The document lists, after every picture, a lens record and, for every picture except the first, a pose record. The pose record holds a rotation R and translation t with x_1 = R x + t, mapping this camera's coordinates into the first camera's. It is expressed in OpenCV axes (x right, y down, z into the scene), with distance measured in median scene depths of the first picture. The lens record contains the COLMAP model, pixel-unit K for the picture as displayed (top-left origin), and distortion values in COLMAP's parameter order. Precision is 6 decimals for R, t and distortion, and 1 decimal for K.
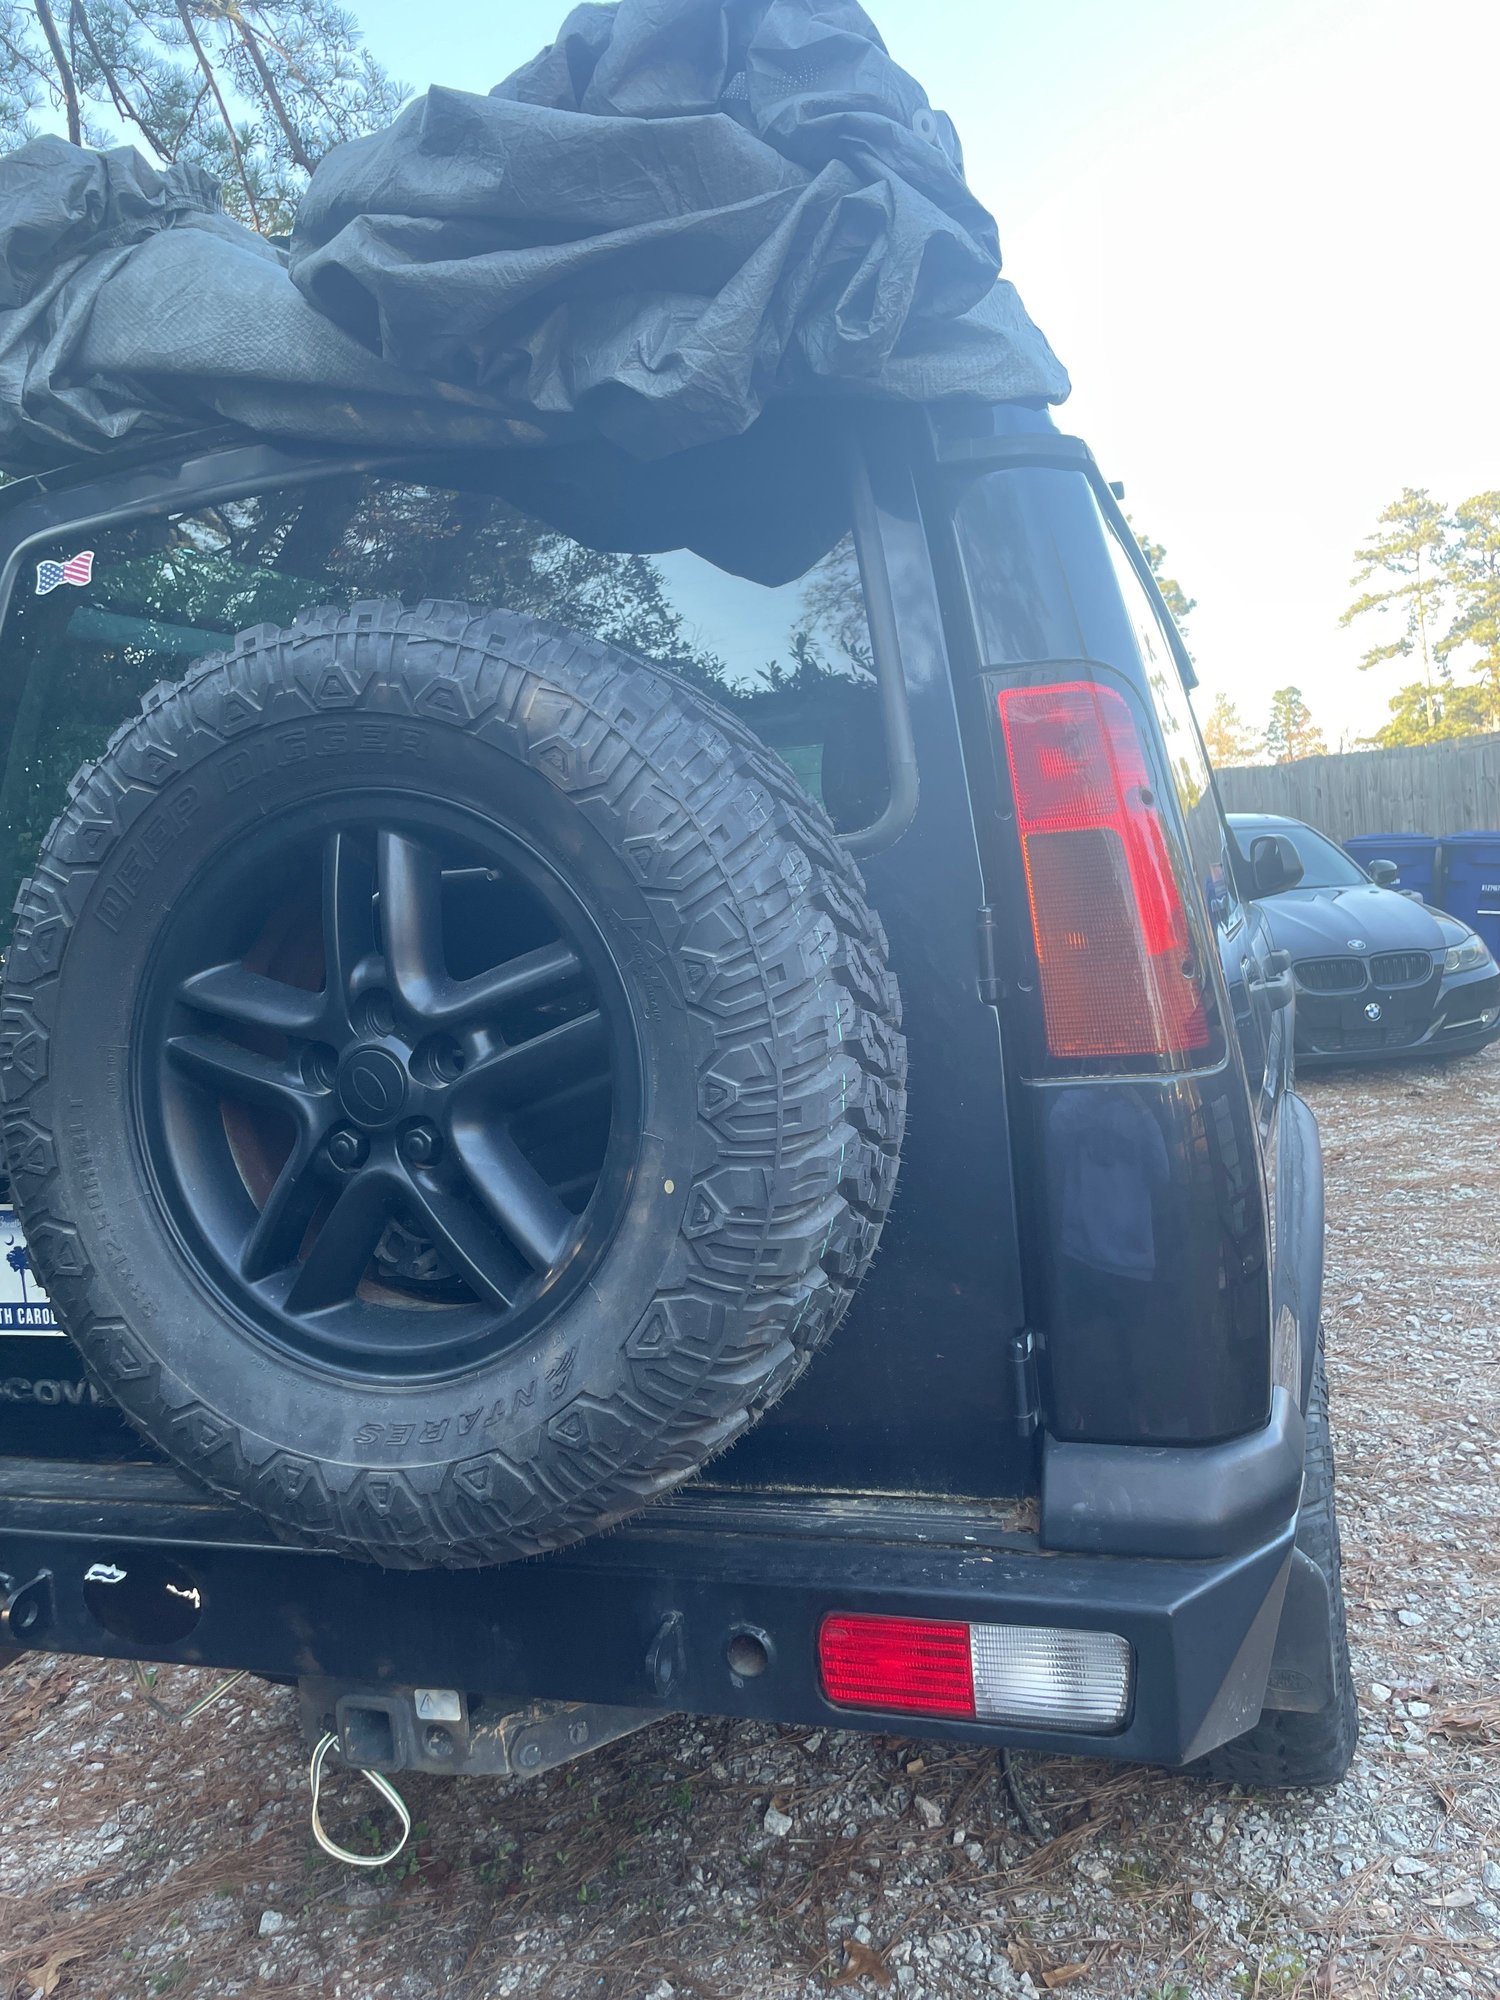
lens RADIAL K [[1499.7, 0, 750.0], [0, 1499.7, 1000.0], [0, 0, 1]] dist [0.079725, -0.096801]
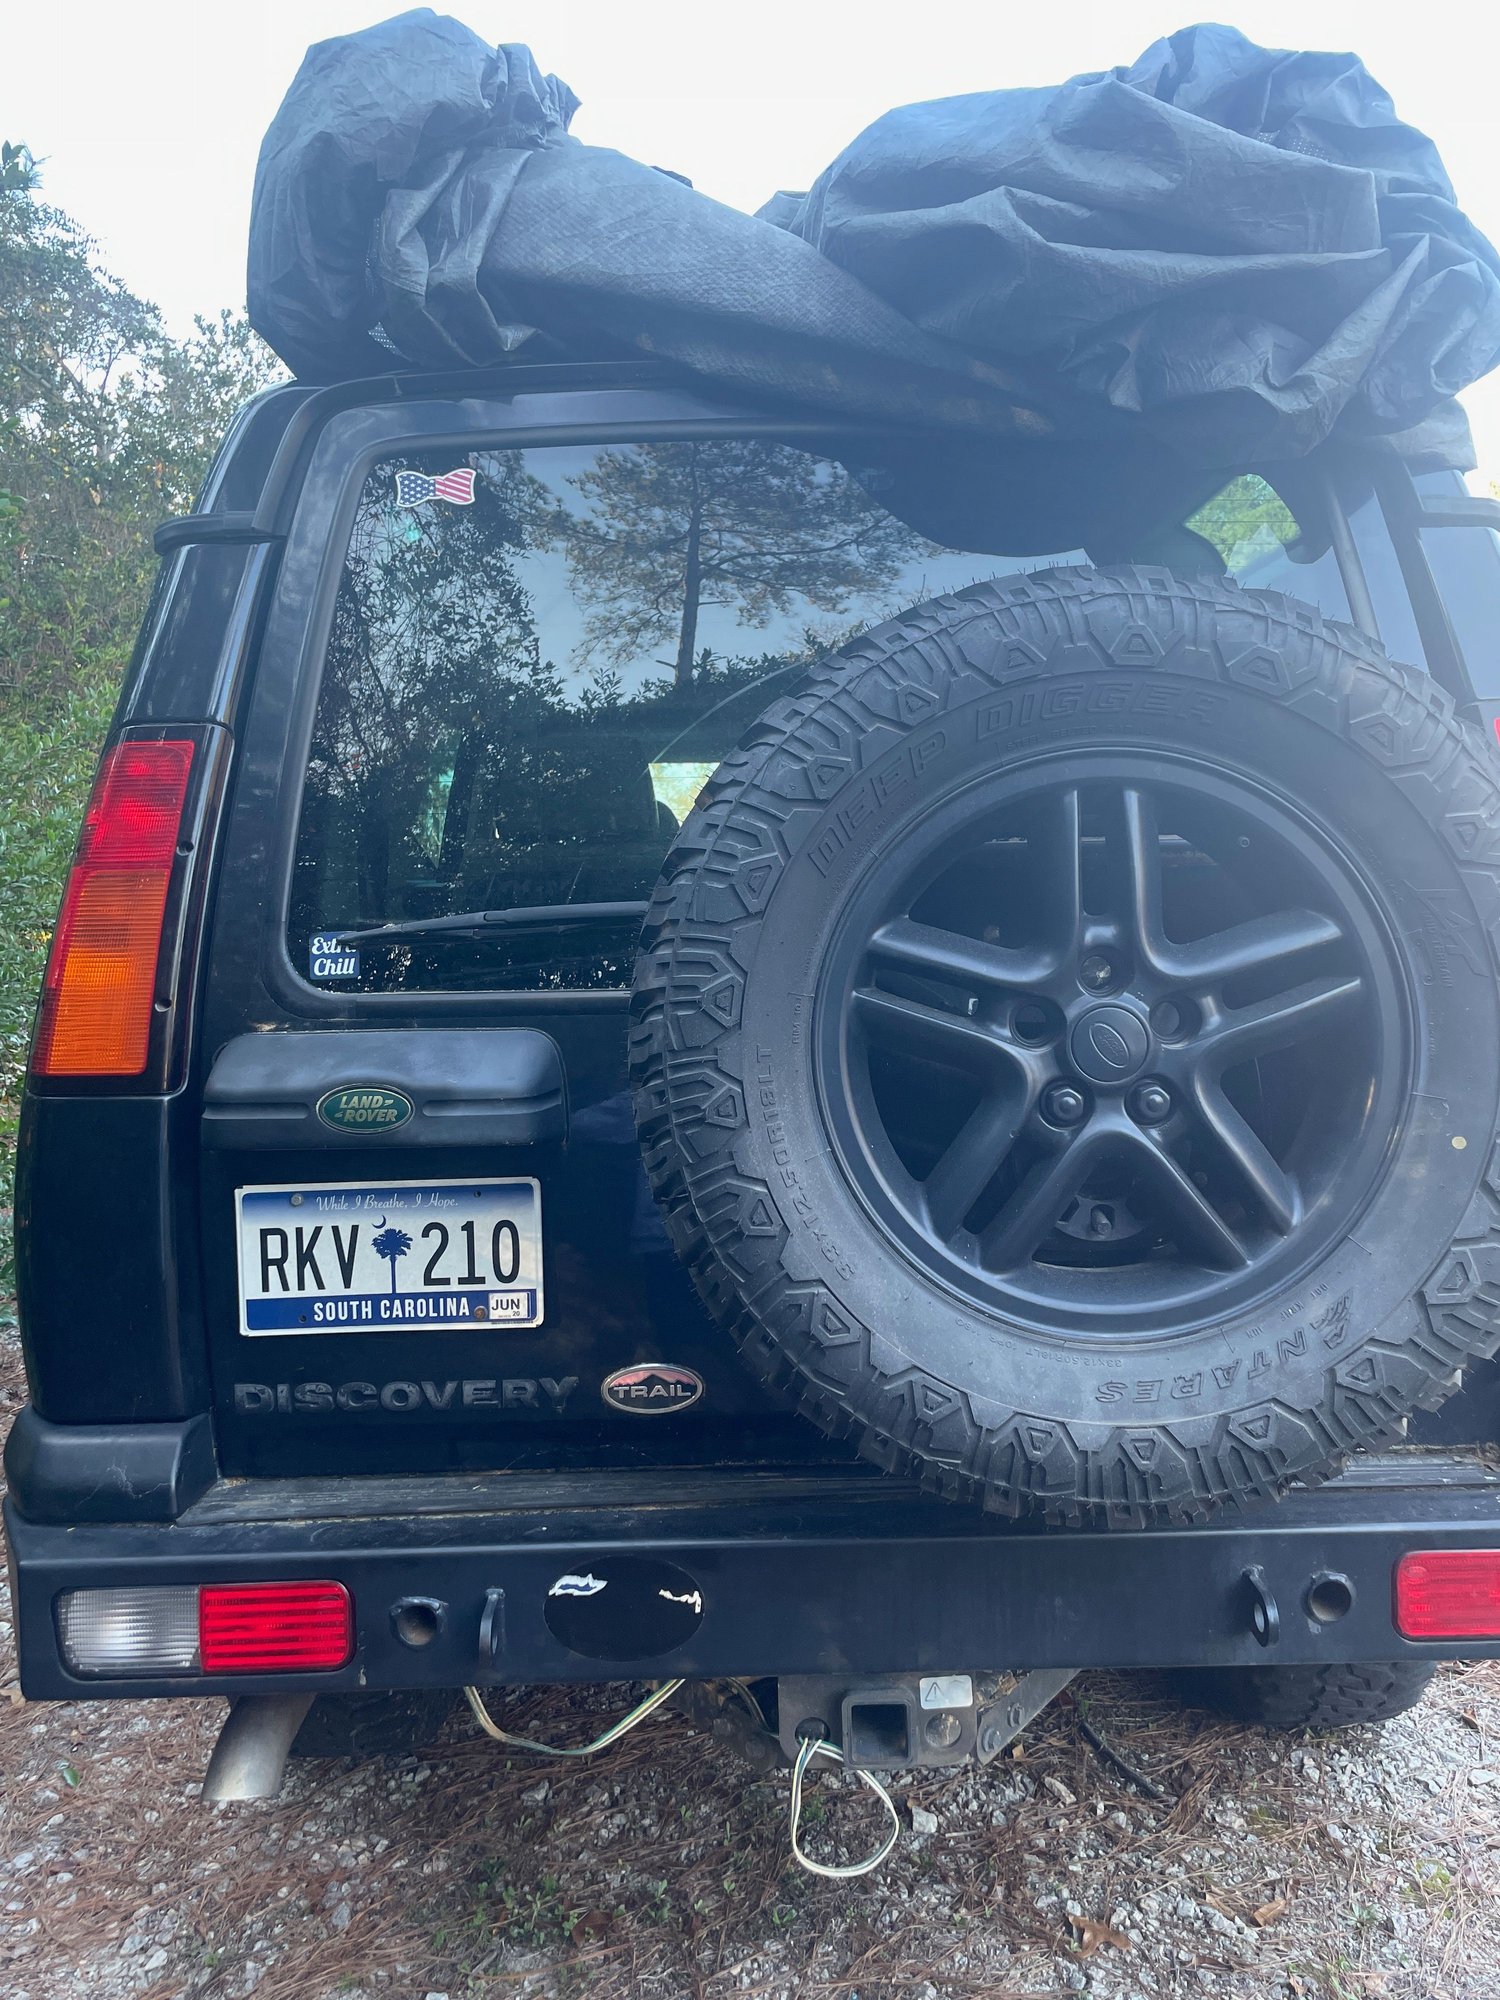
lens RADIAL K [[1502.4, 0, 759.4], [0, 1502.4, 985.4], [0, 0, 1]] dist [0.097310, -0.123677]
pose [[0.941914, 0.048407, 0.332346, -0.729452], [-0.035883, 0.998399, -0.043724, 0.064311], [-0.333931, 0.029258, 0.942143, 0.116567]]
